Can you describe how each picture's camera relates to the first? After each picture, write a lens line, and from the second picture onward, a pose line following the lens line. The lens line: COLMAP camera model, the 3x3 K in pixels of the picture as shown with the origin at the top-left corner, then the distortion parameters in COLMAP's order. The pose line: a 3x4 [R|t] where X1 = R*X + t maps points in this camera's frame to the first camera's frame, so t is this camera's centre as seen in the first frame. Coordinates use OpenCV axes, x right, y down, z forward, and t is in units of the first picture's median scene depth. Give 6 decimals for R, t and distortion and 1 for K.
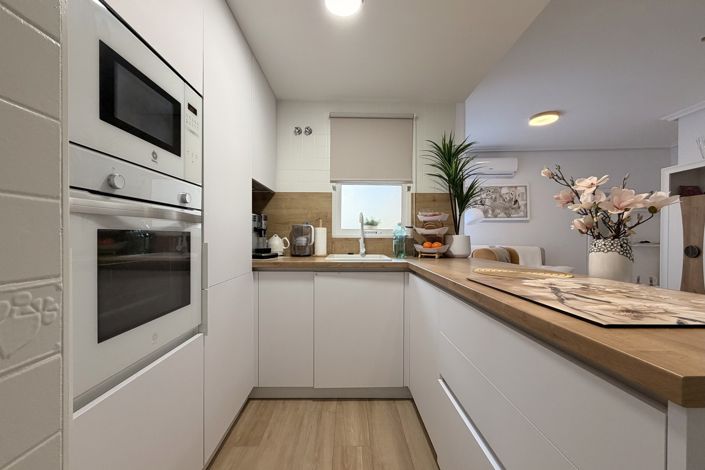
lens RADIAL K [[287.2, 0, 345.5], [0, 287.2, 240.9], [0, 0, 1]] dist [0.000378, -0.000020]
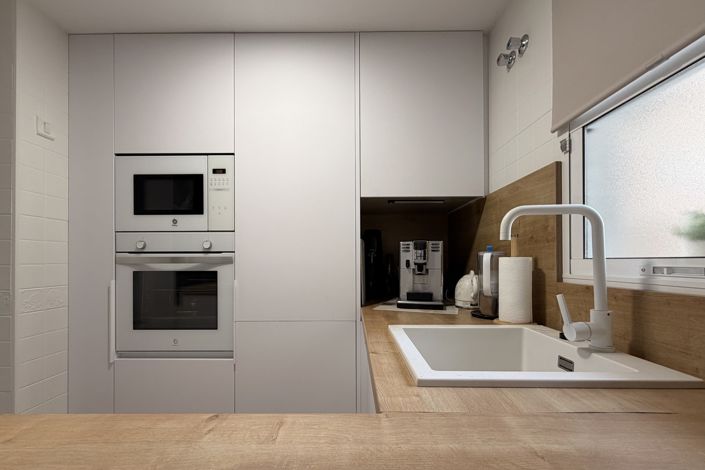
lens RADIAL K [[294.3, 0, 355.6], [0, 294.3, 261.3], [0, 0, 1]] dist [0.000148, -0.000075]
pose [[-0.001213, -0.010724, -0.999942, 0.337690], [-0.011735, 0.999874, -0.010709, -0.030758], [0.999930, 0.011722, -0.001339, 0.742690]]
